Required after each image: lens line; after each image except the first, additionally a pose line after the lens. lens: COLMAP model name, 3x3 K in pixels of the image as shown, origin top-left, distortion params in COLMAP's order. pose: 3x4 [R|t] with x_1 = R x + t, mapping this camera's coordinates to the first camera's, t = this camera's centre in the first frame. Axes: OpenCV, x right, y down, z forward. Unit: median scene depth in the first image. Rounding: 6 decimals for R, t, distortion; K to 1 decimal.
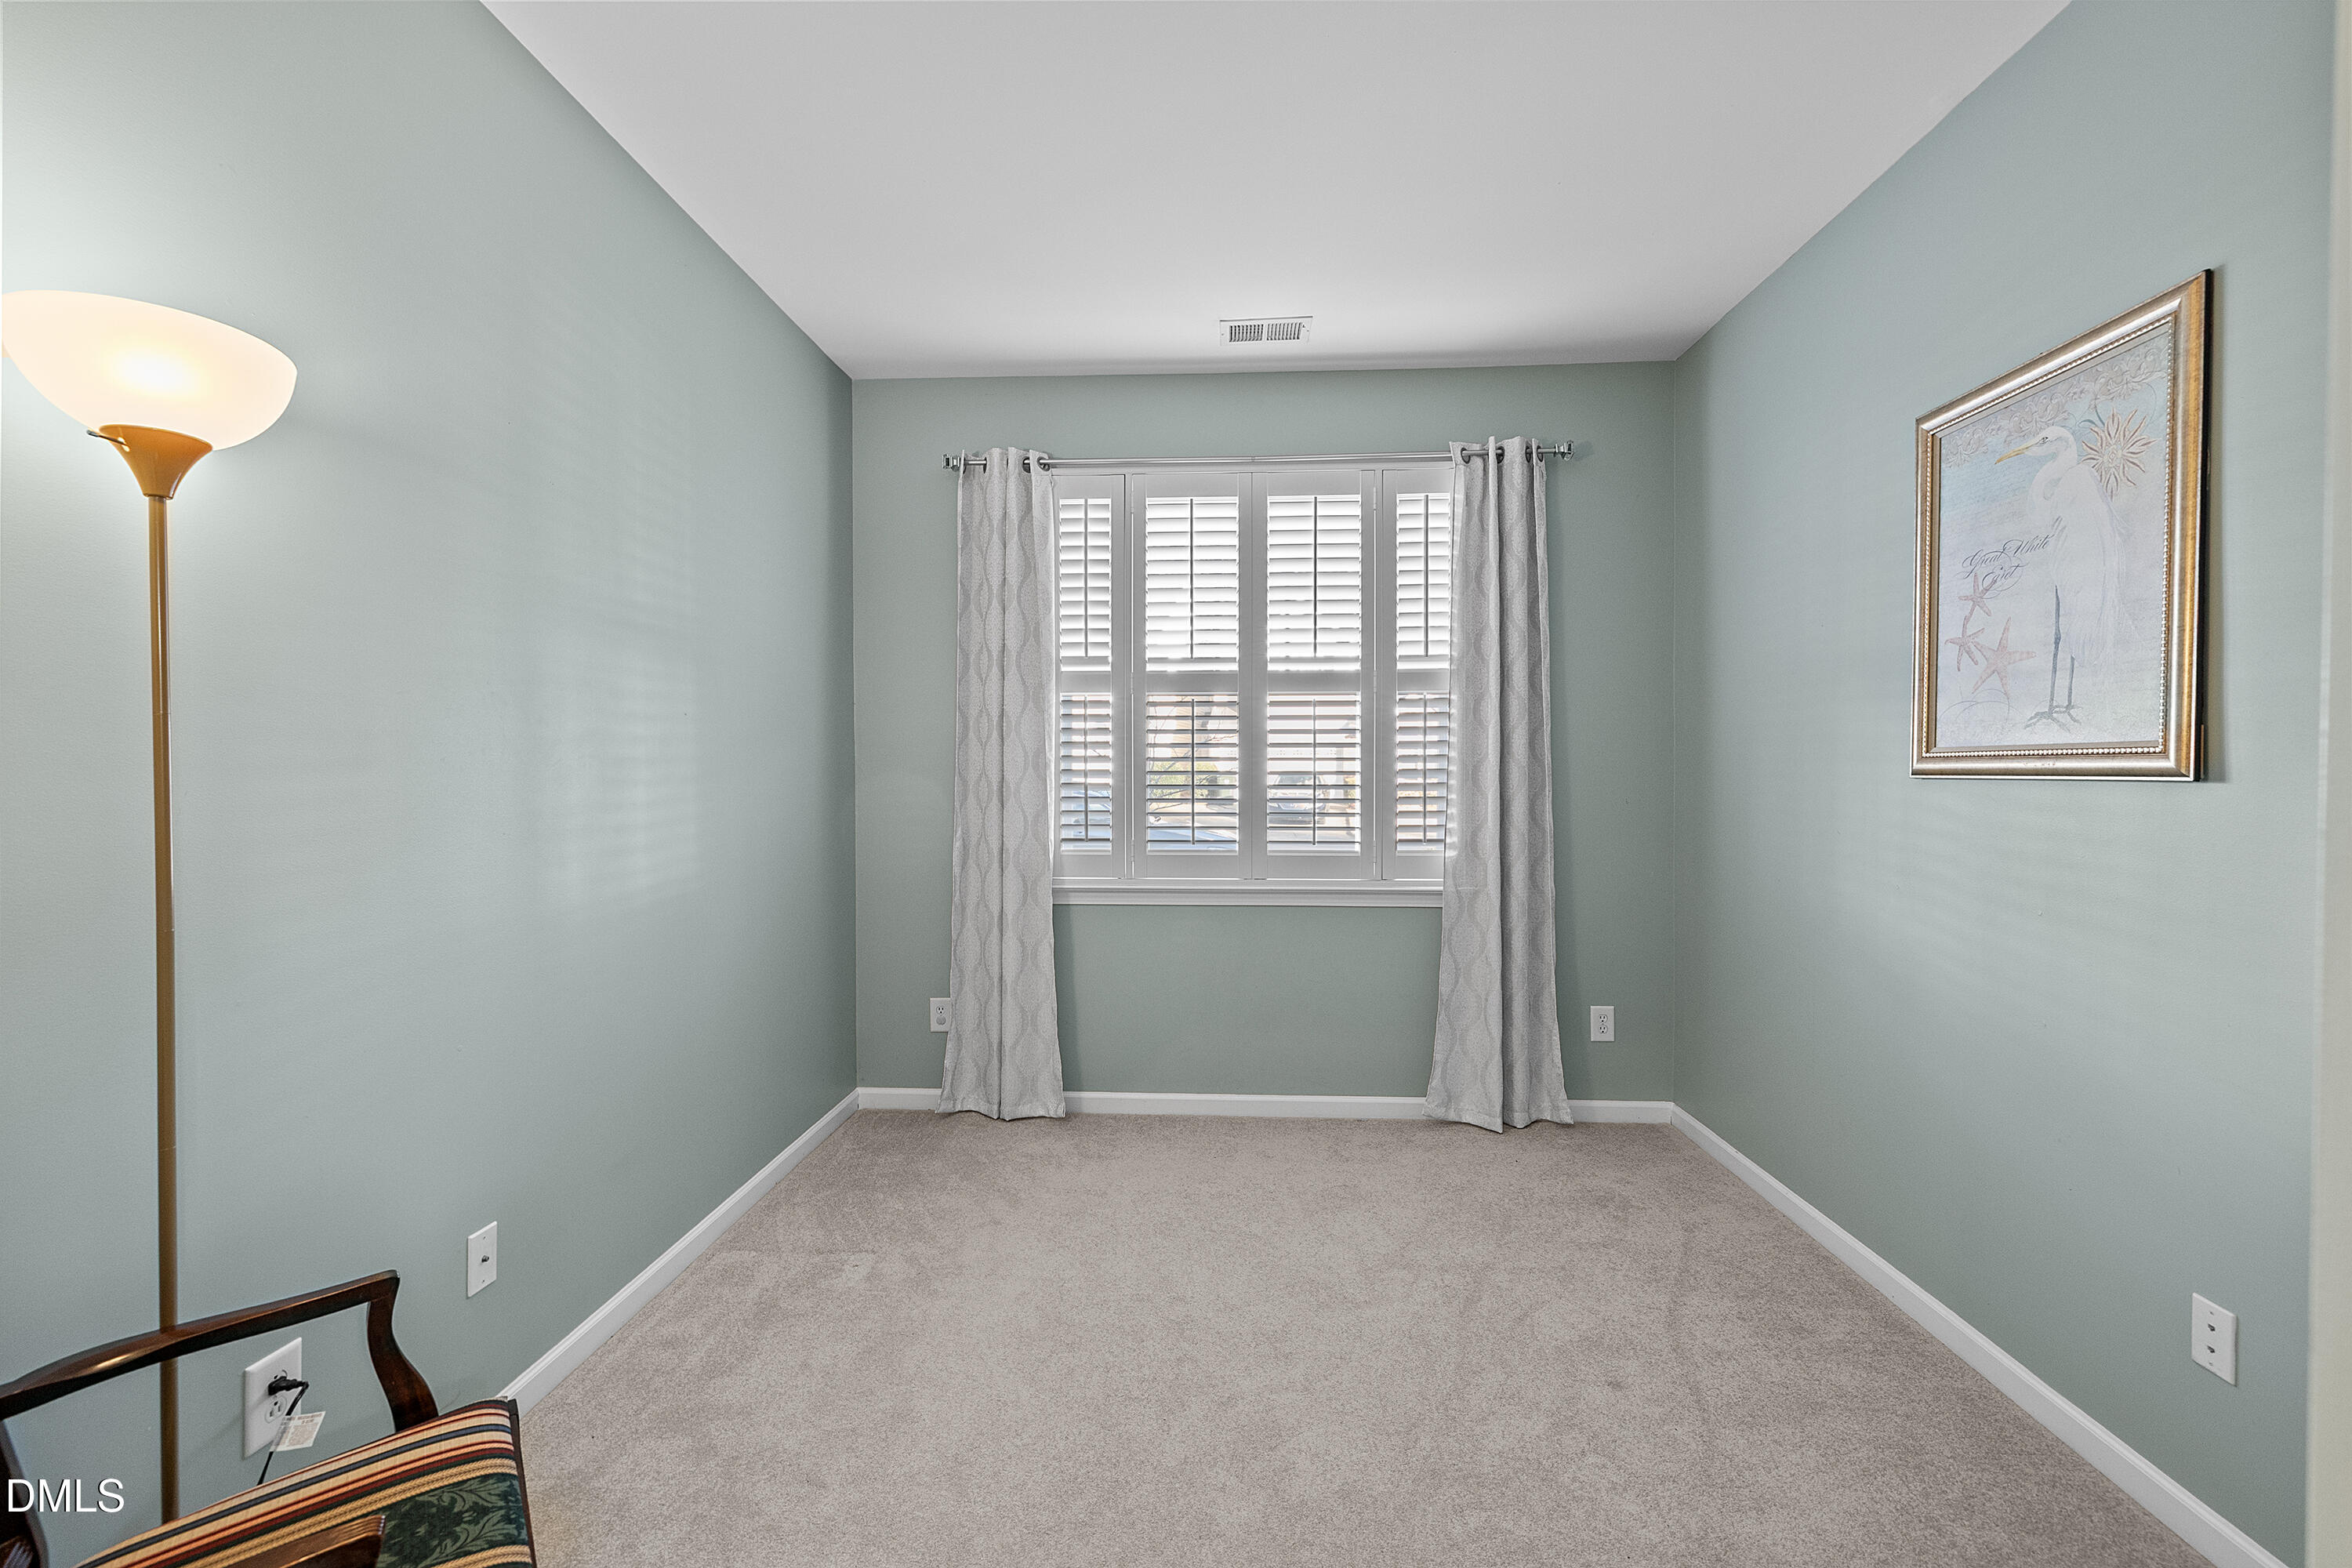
lens RADIAL K [[1007.3, 0, 1169.7], [0, 1007.3, 772.5], [0, 0, 1]] dist [0.004114, -0.001800]
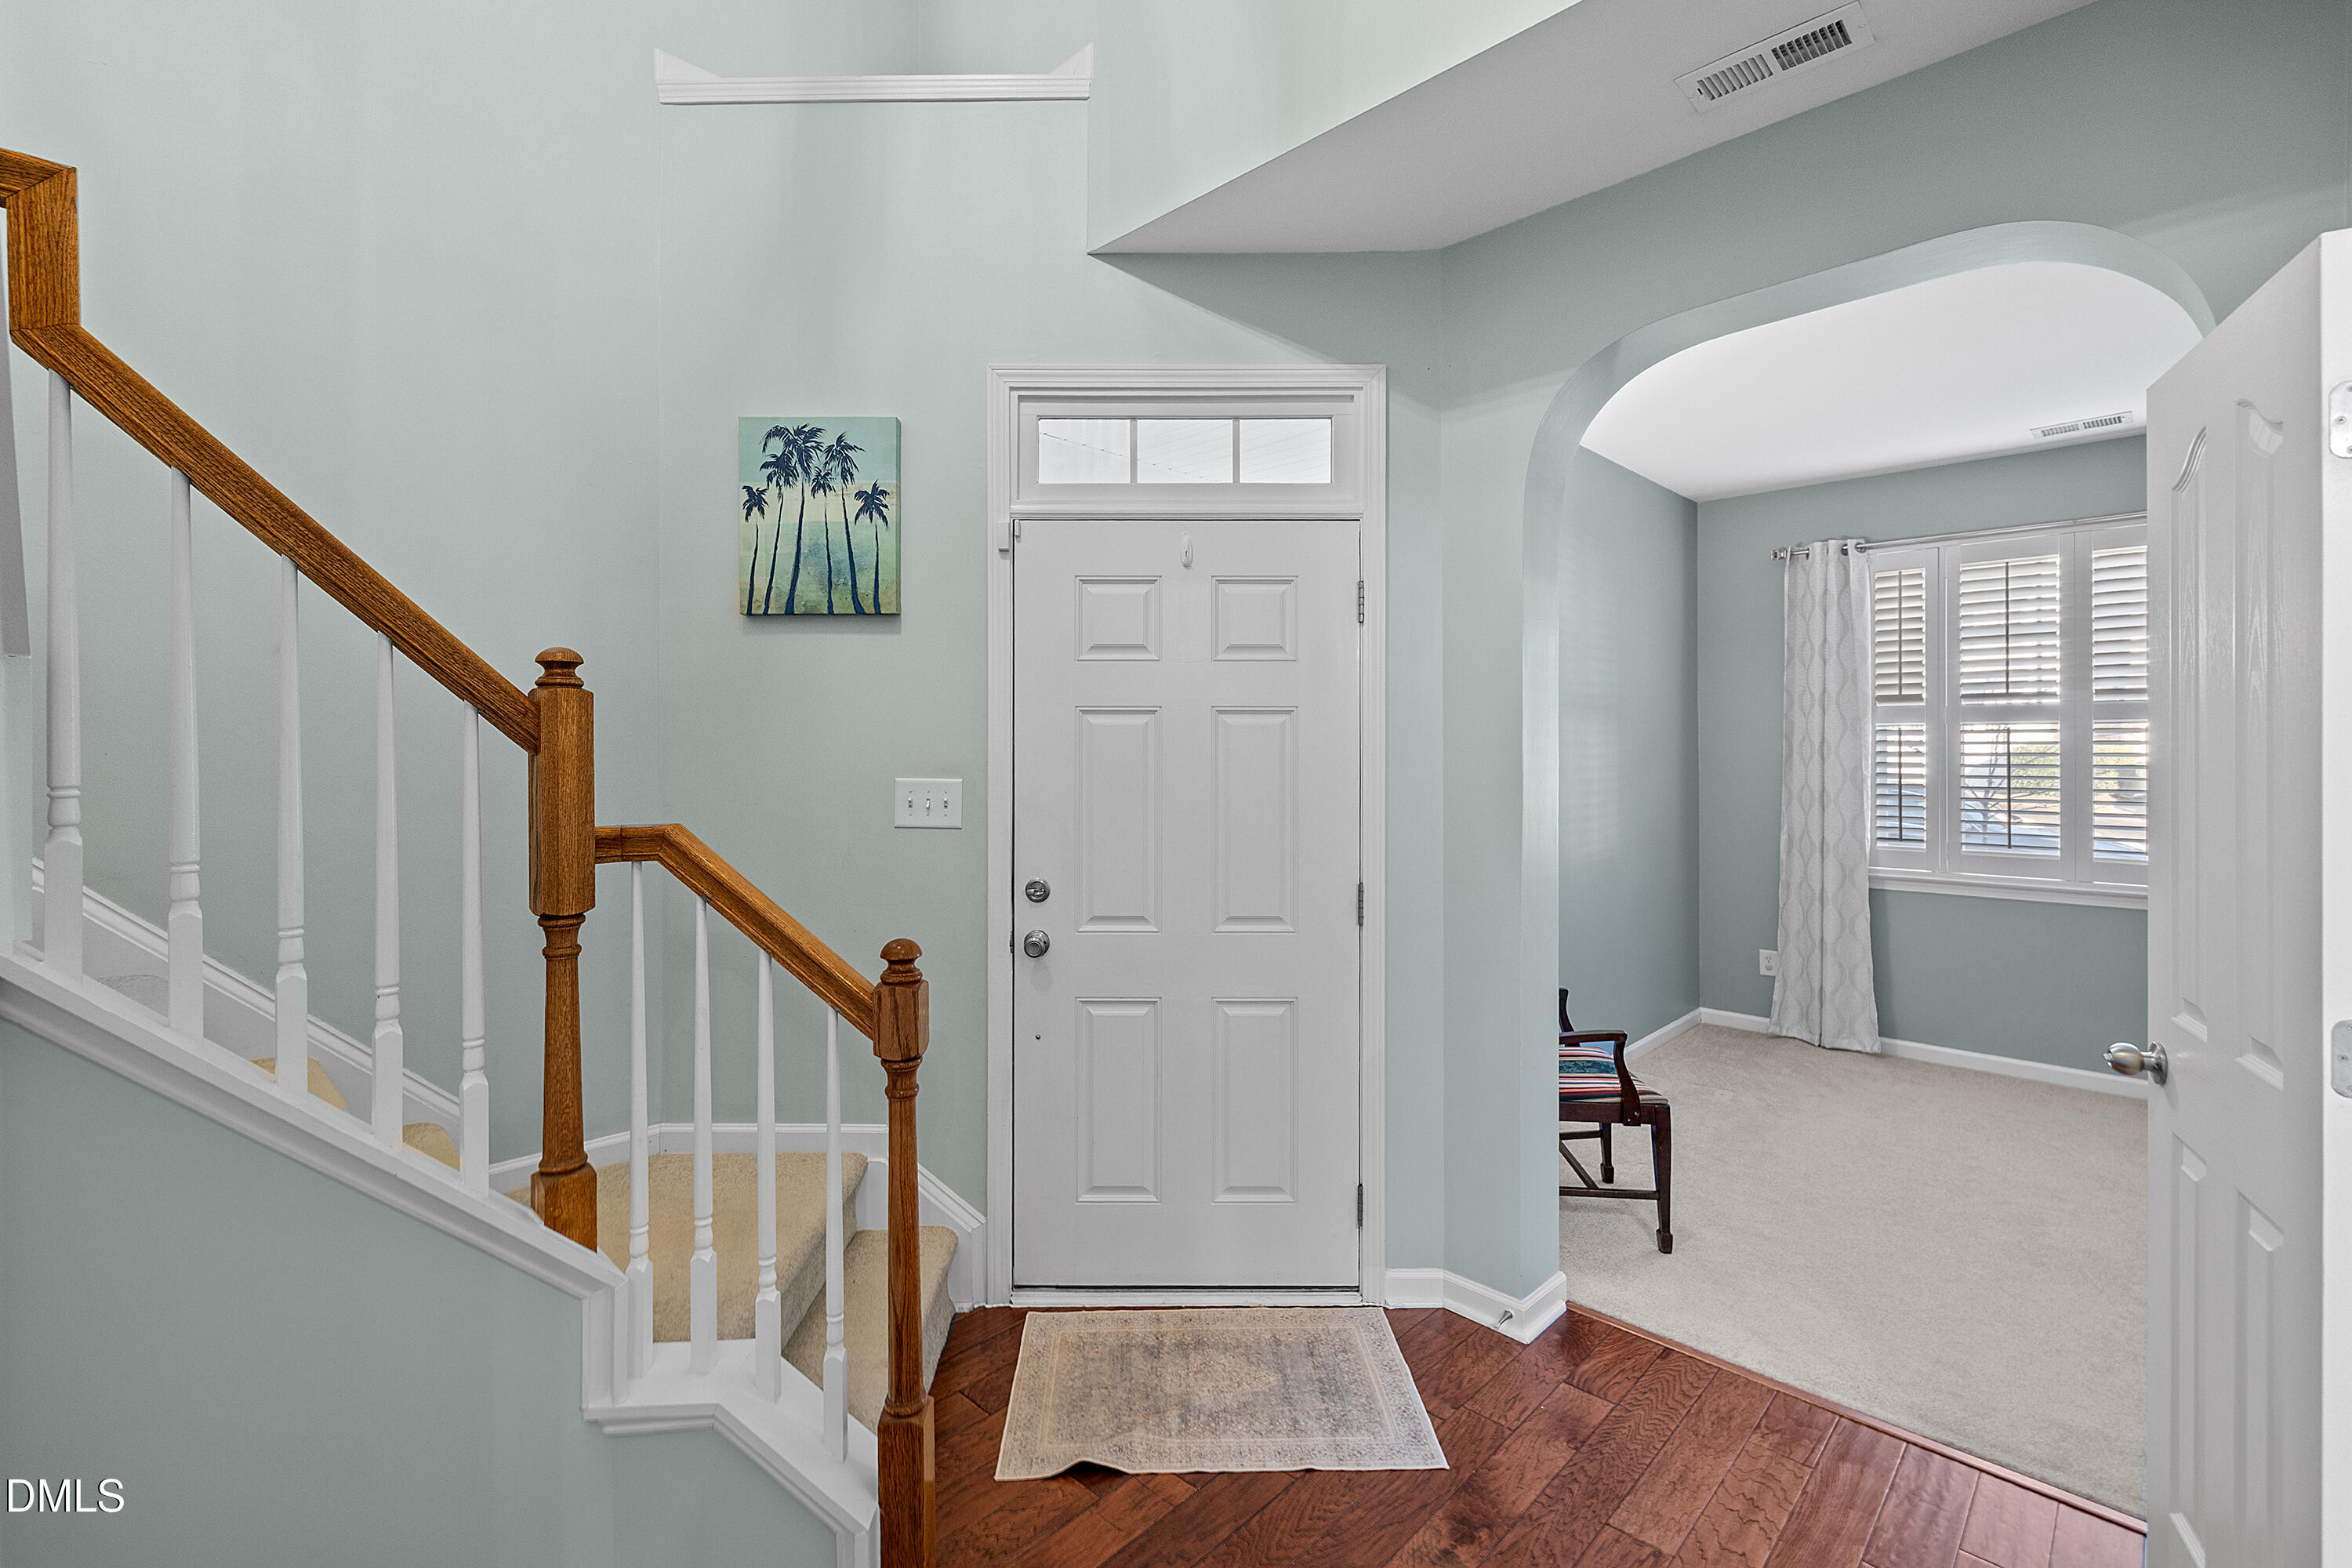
lens RADIAL K [[1007.3, 0, 1187.4], [0, 1007.3, 747.3], [0, 0, 1]] dist [0.004114, -0.001800]
pose [[0.758870, -0.000514, -0.651242, 0.063019], [-0.004156, 0.999976, -0.005632, -0.038208], [0.651229, 0.006981, 0.758849, -0.549149]]
